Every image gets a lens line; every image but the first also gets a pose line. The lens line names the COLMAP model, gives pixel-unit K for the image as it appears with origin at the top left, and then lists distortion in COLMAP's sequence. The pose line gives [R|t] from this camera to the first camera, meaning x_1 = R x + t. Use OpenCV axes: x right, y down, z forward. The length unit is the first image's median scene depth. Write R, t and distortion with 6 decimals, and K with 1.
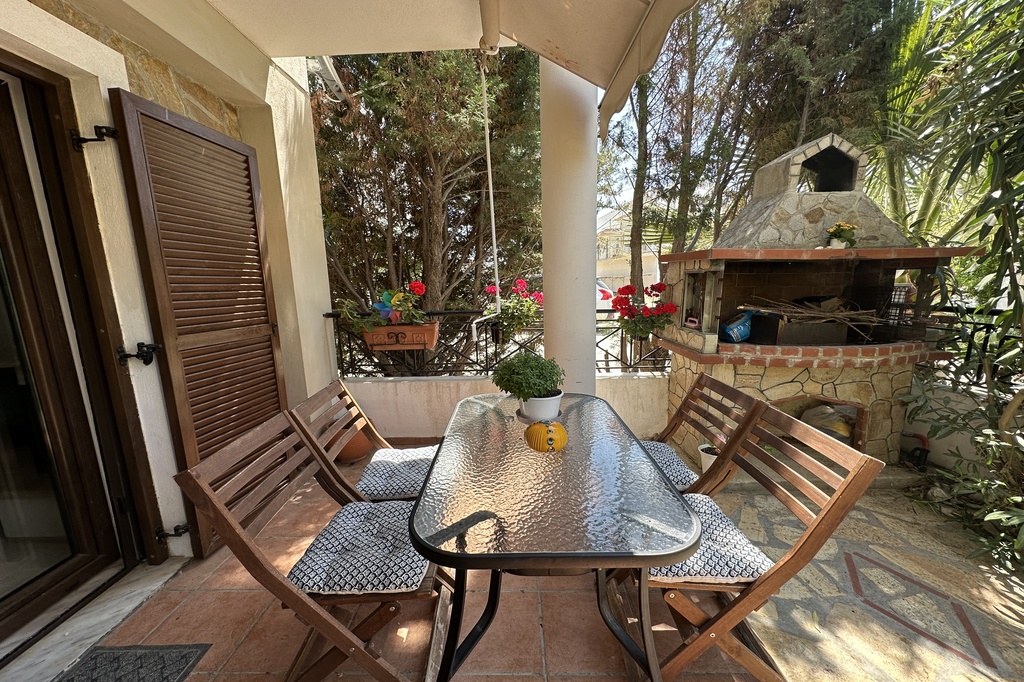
lens RADIAL K [[409.1, 0, 531.6], [0, 409.1, 355.6], [0, 0, 1]] dist [-0.000373, 0.000505]
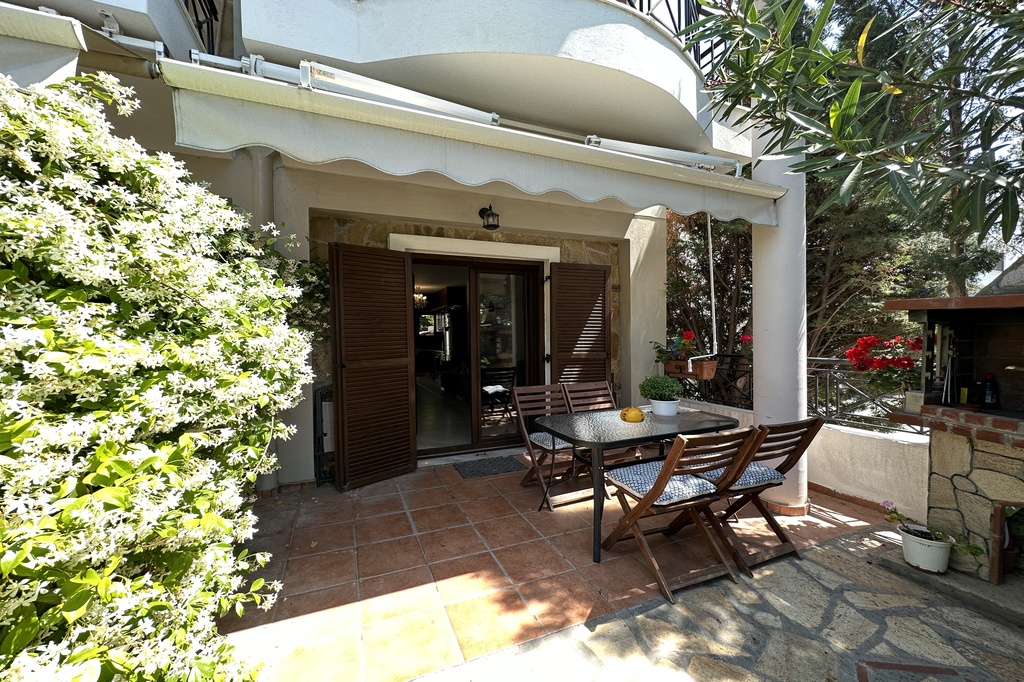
lens RADIAL K [[409.1, 0, 516.7], [0, 409.1, 350.2], [0, 0, 1]] dist [-0.000373, 0.000505]
pose [[0.408681, 0.050258, -0.911292, 1.002591], [-0.167713, 0.985615, -0.020857, 0.024244], [0.897135, 0.161359, 0.411231, -0.179434]]
